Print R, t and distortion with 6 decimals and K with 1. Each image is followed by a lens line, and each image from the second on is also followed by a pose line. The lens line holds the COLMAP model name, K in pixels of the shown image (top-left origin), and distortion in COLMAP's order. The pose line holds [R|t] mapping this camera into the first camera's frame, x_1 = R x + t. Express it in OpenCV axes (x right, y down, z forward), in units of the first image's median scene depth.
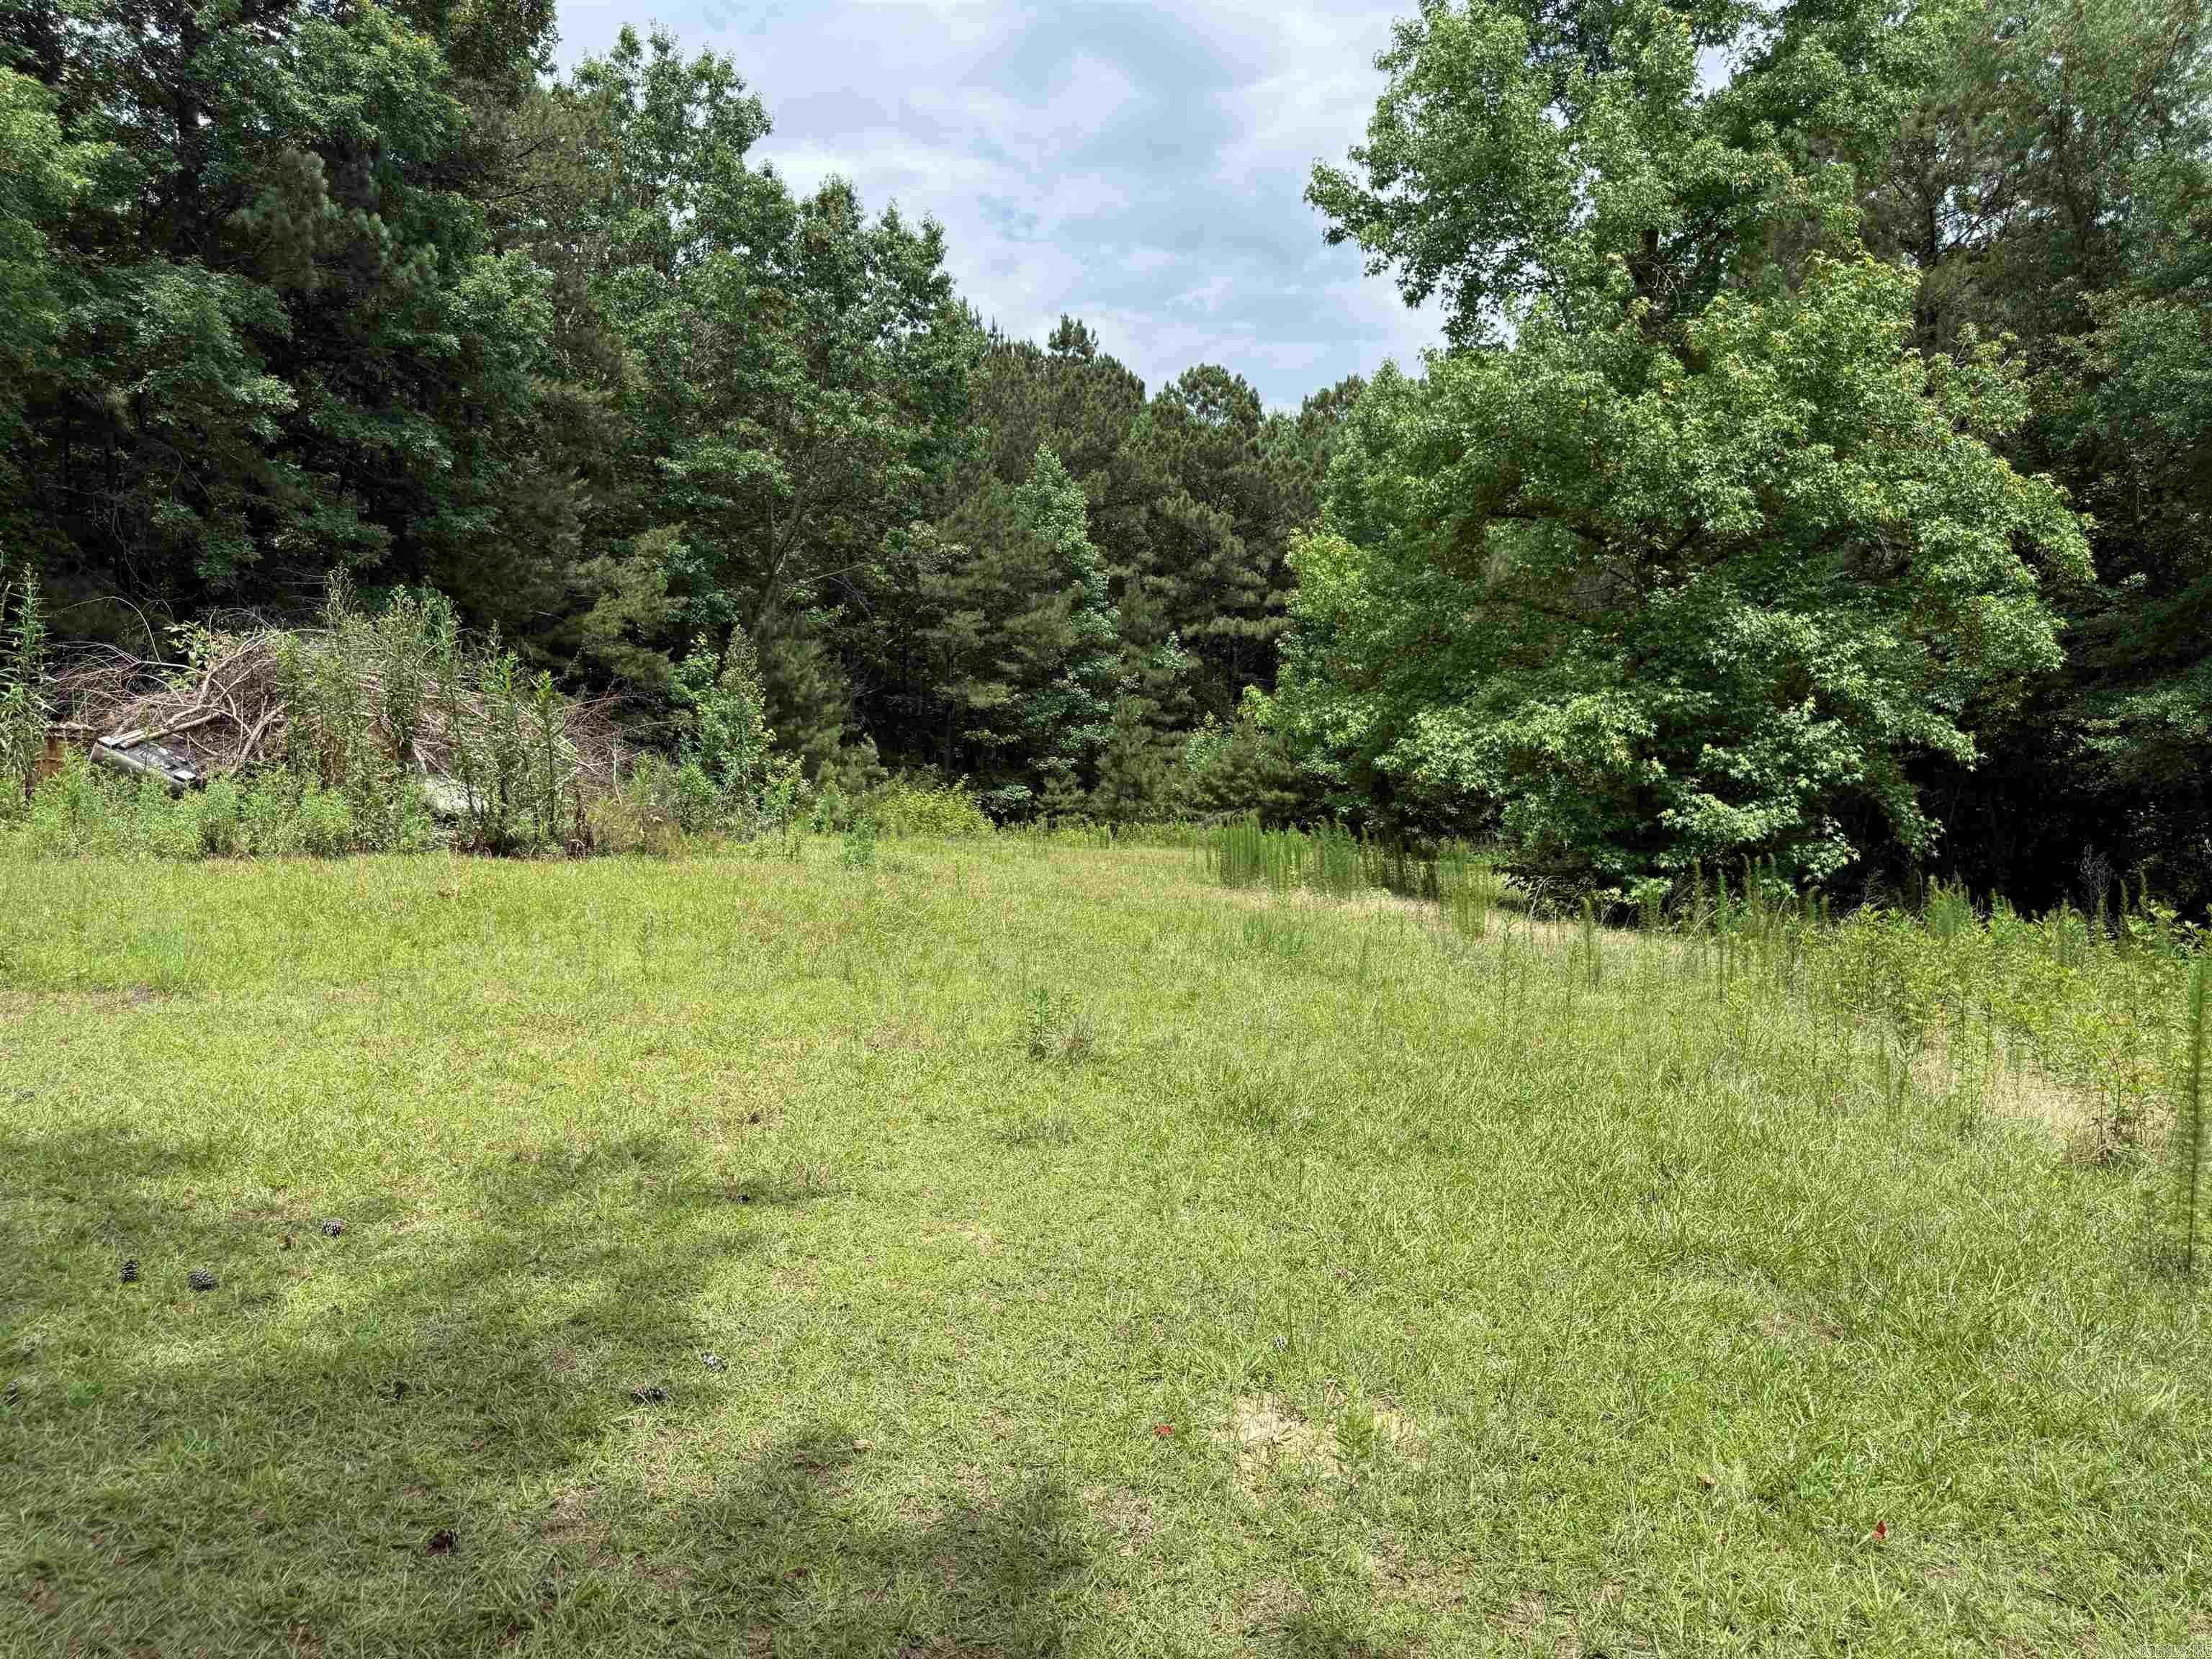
lens RADIAL K [[1563.9, 0, 1114.7], [0, 1563.9, 833.4], [0, 0, 1]] dist [0.088449, -0.093191]
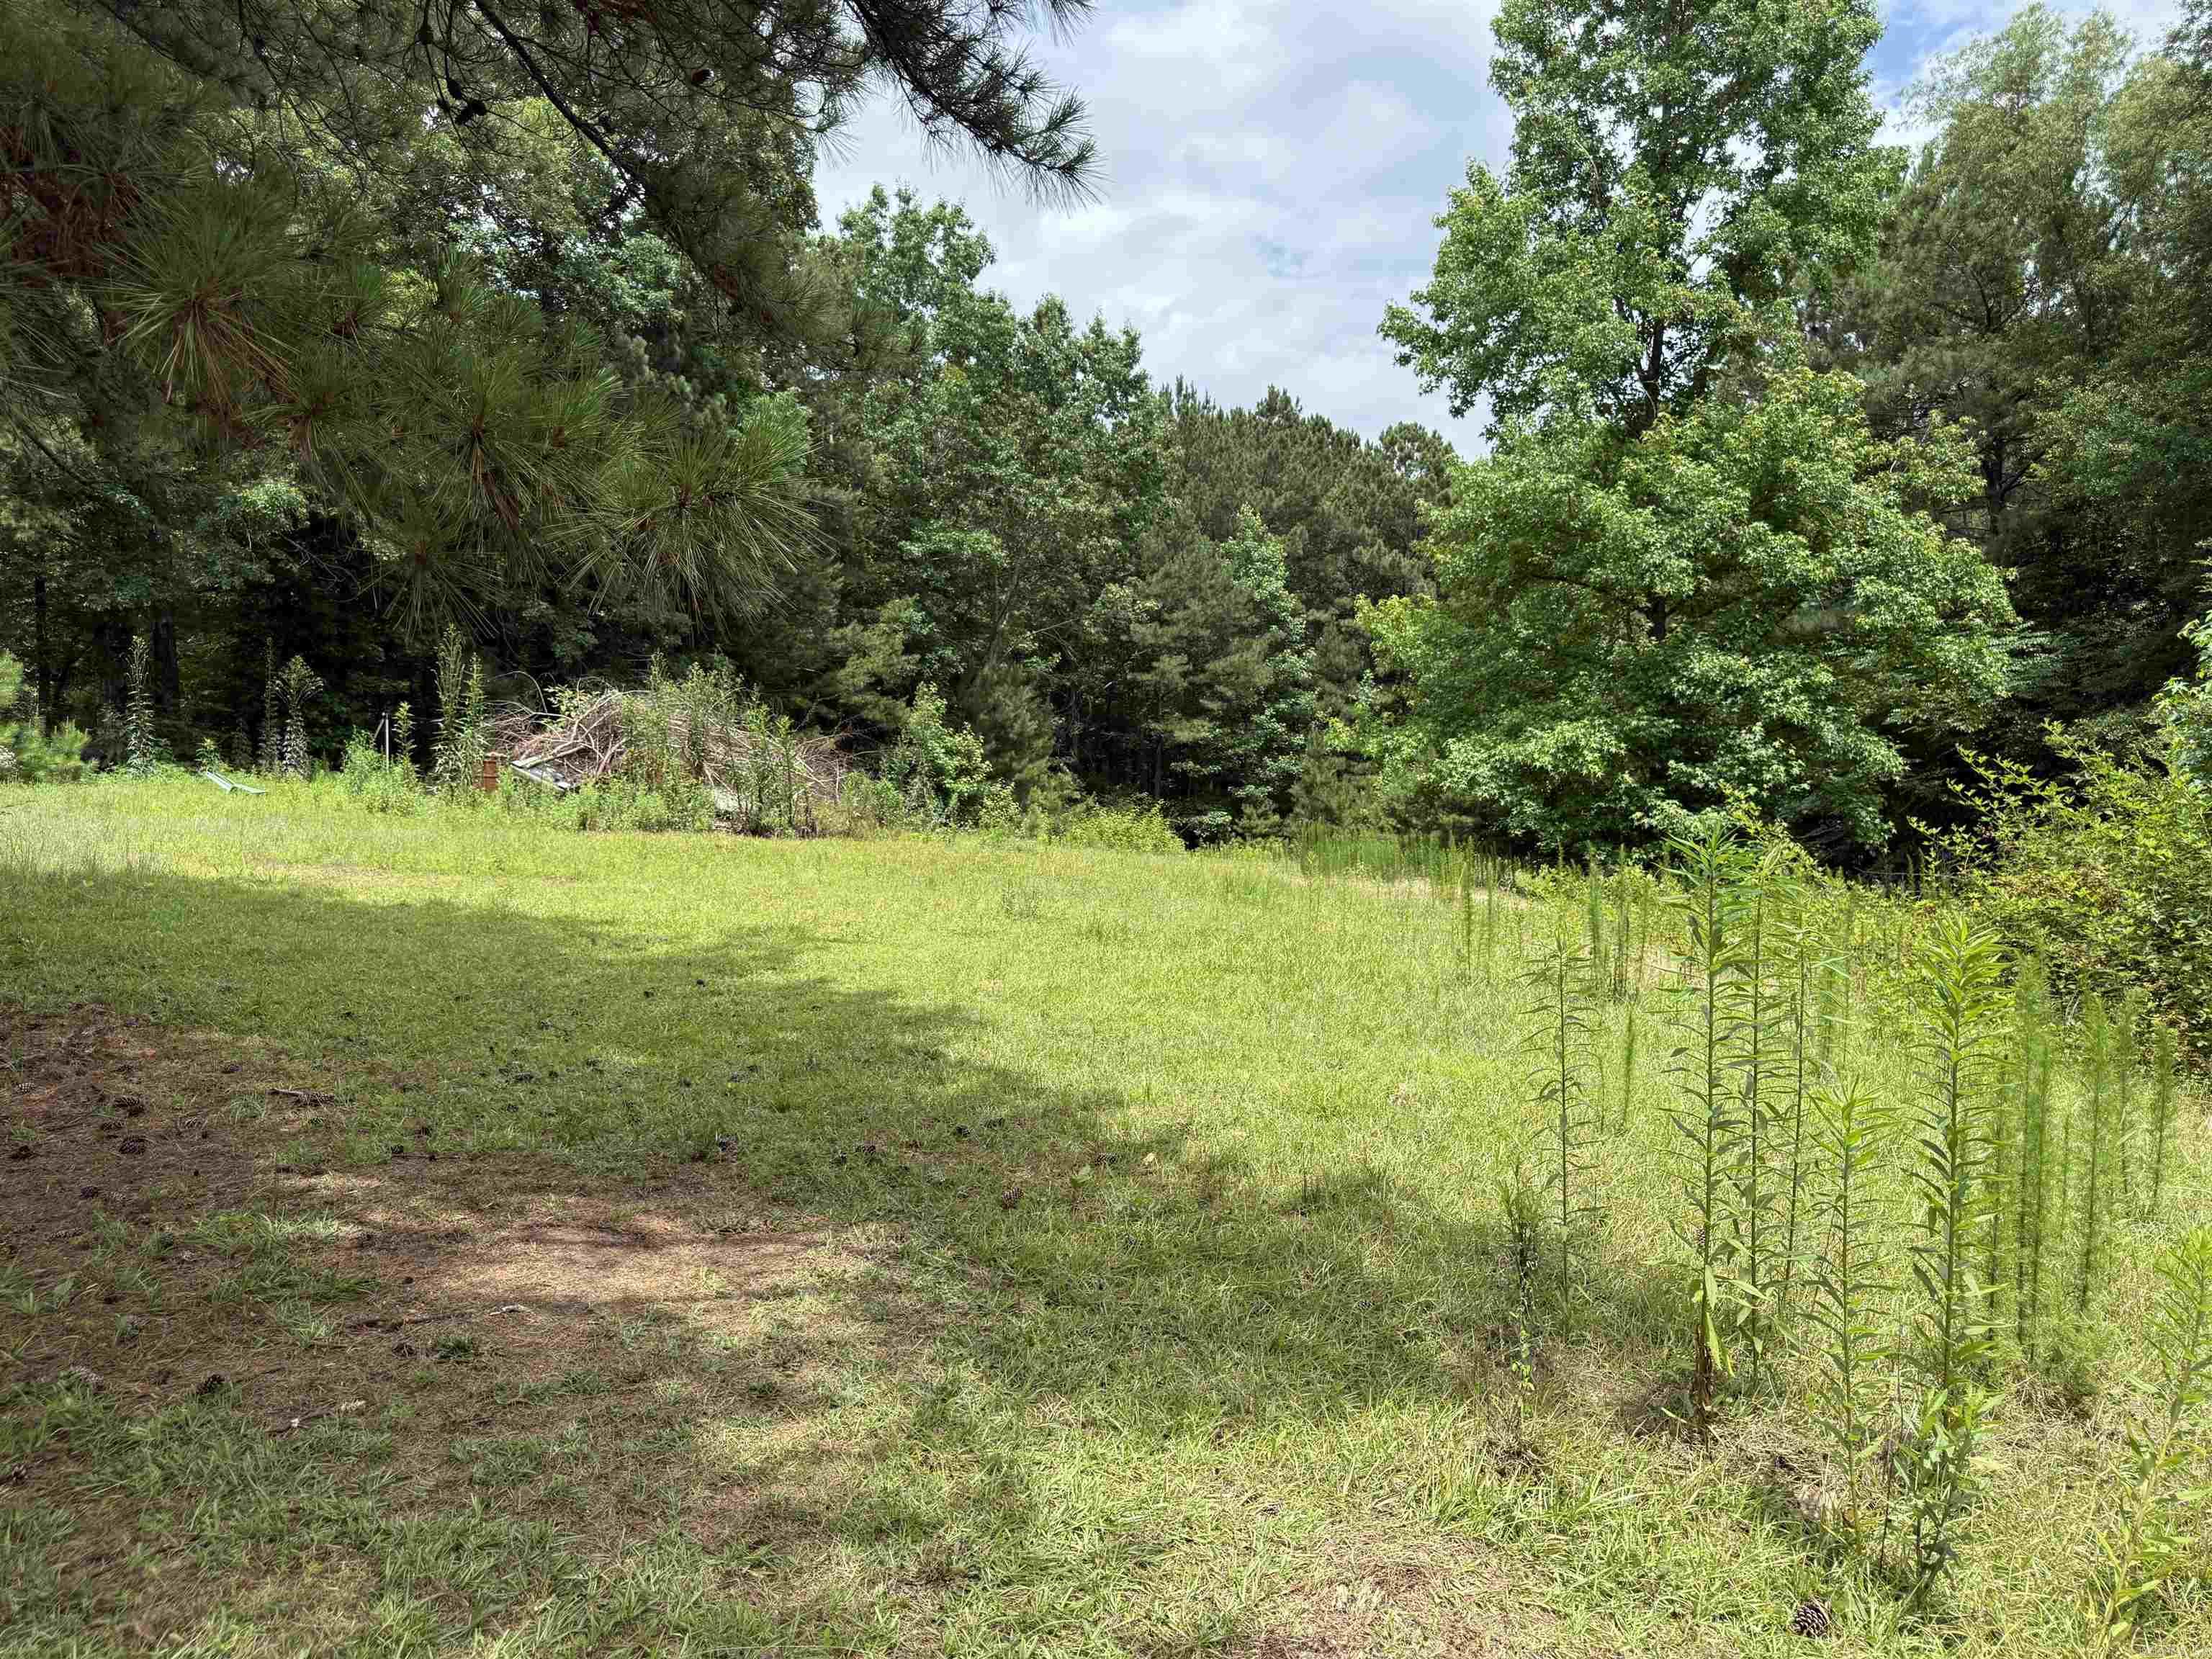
lens RADIAL K [[1563.9, 0, 1114.7], [0, 1563.9, 833.4], [0, 0, 1]] dist [0.088449, -0.093191]
pose [[0.985916, -0.001847, -0.167231, 0.072539], [-0.002024, 0.999734, -0.022976, 0.015543], [0.167229, 0.022991, 0.985650, -0.155128]]
